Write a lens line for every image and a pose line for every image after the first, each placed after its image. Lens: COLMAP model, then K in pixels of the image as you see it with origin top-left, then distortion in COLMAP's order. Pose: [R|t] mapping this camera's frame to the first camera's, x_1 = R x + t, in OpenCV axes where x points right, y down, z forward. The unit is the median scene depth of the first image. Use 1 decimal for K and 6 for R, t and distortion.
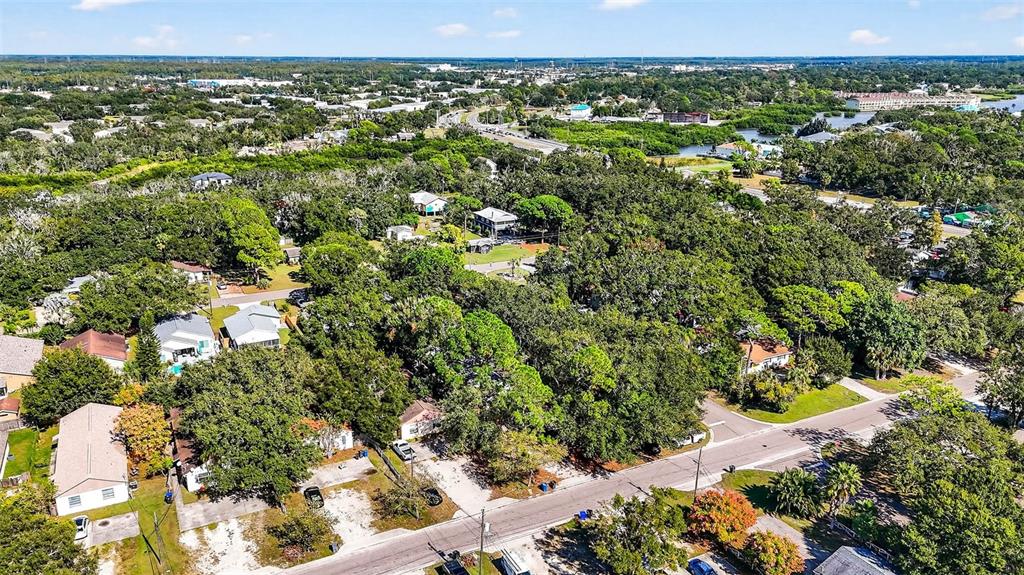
lens RADIAL K [[771.5, 0, 512.3], [0, 771.5, 288.0], [0, 0, 1]] dist [0.006298, 0.001408]
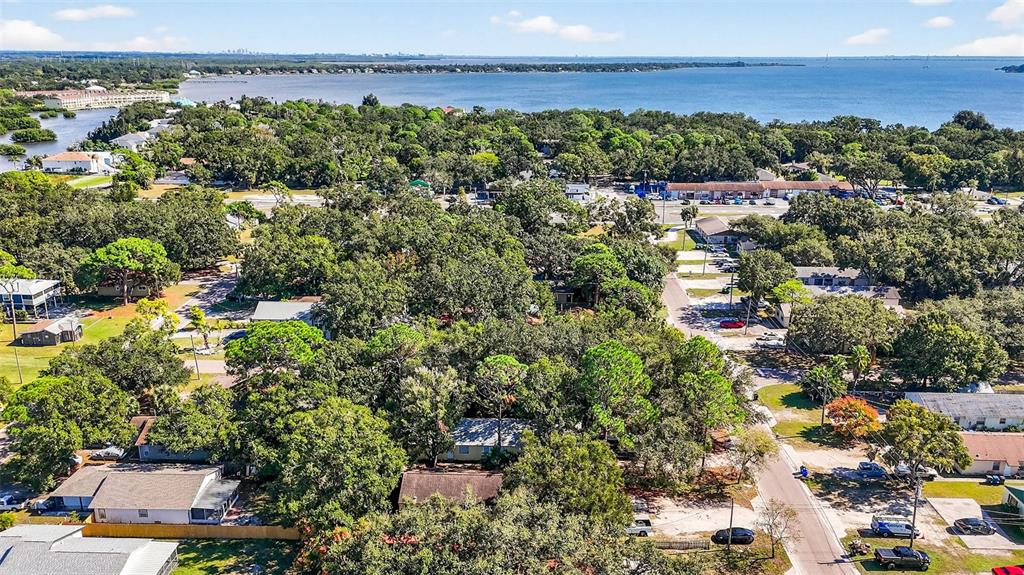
lens RADIAL K [[771.5, 0, 511.7], [0, 771.5, 287.2], [0, 0, 1]] dist [0.006298, 0.001408]
pose [[0.498469, -0.254044, 0.828849, -0.874339], [0.246506, 0.958167, 0.145432, -0.202762], [-0.831122, 0.131822, 0.540240, 0.651275]]
